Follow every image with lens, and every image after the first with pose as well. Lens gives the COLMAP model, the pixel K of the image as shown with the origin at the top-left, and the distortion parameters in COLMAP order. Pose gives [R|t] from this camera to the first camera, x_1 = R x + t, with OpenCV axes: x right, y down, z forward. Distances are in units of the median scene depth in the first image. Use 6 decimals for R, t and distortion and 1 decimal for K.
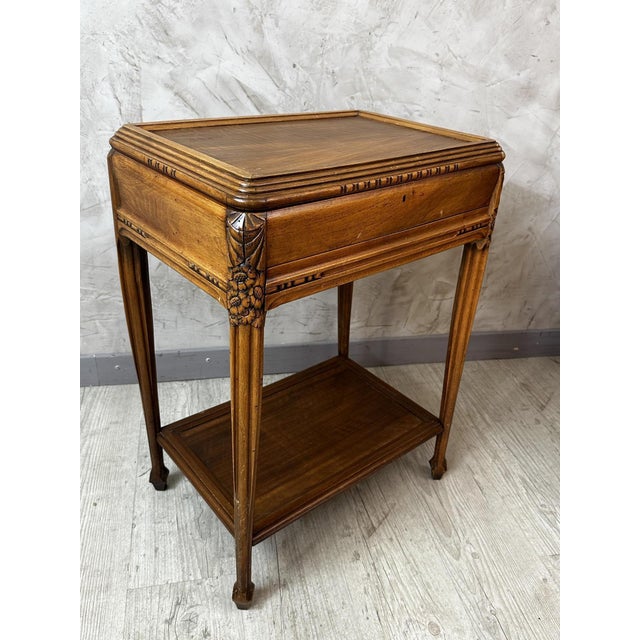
lens RADIAL K [[567.4, 0, 323.2], [0, 567.4, 317.2], [0, 0, 1]] dist [0.052098, -0.109810]
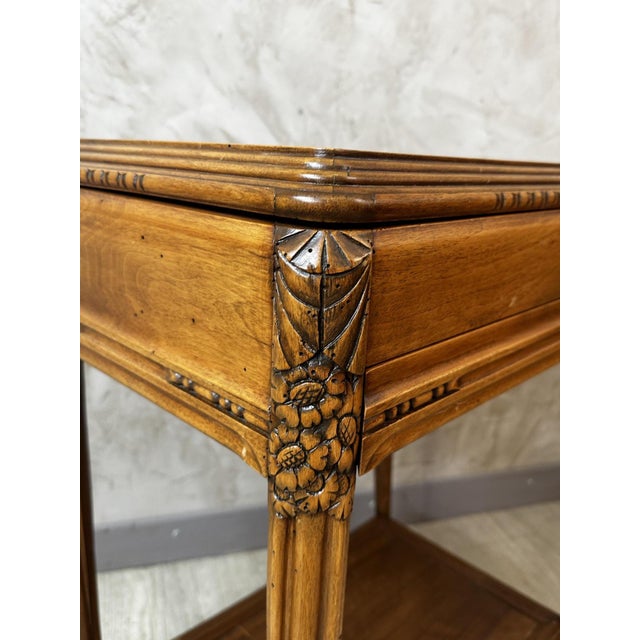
lens RADIAL K [[581.9, 0, 322.1], [0, 581.9, 311.6], [0, 0, 1]] dist [0.073078, -0.181487]
pose [[0.996410, -0.042392, 0.073286, -0.094570], [0.057803, 0.973100, -0.223012, -0.020197], [-0.061861, 0.226448, 0.972057, 0.340261]]
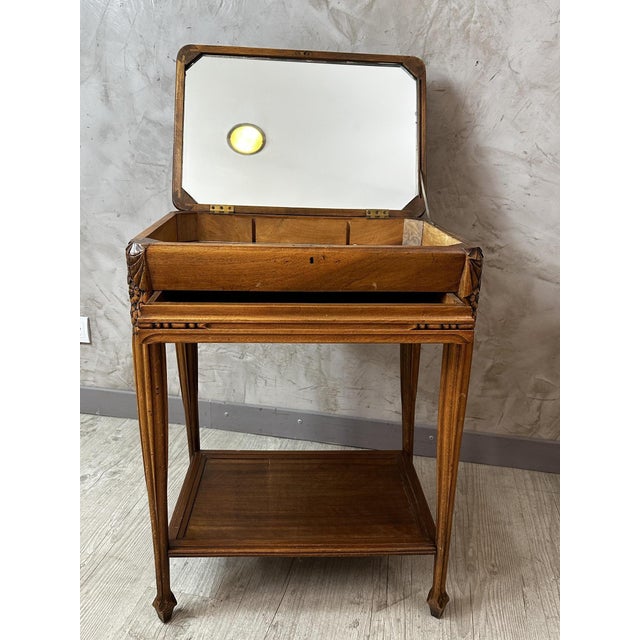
lens RADIAL K [[567.3, 0, 320.0], [0, 567.3, 320.0], [0, 0, 1]] dist [0.067816, -0.127387]
pose [[0.914722, 0.084959, -0.395052, 0.326338], [-0.162444, 0.972485, -0.166990, 0.080818], [0.369995, 0.216924, 0.903354, -0.020011]]
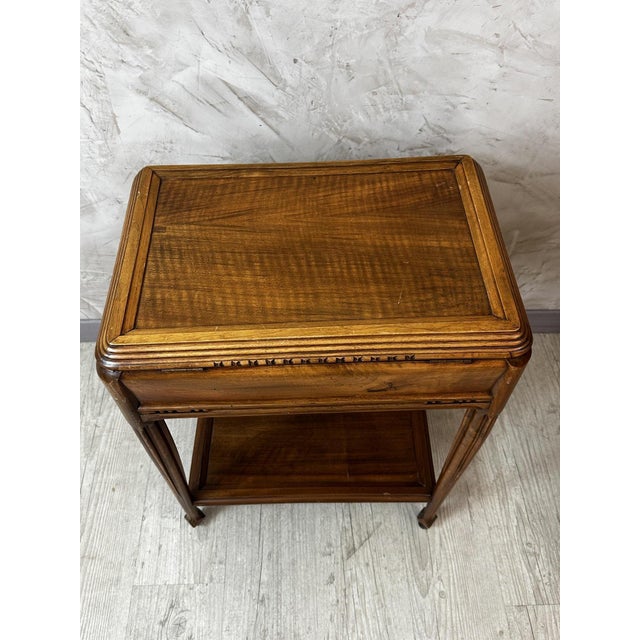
lens RADIAL K [[569.1, 0, 318.8], [0, 569.1, 316.5], [0, 0, 1]] dist [0.056608, -0.110130]
pose [[0.980896, 0.108795, -0.161266, 0.148981], [-0.032554, 0.909102, 0.415300, -0.475360], [0.191790, -0.402116, 0.895276, 0.193628]]
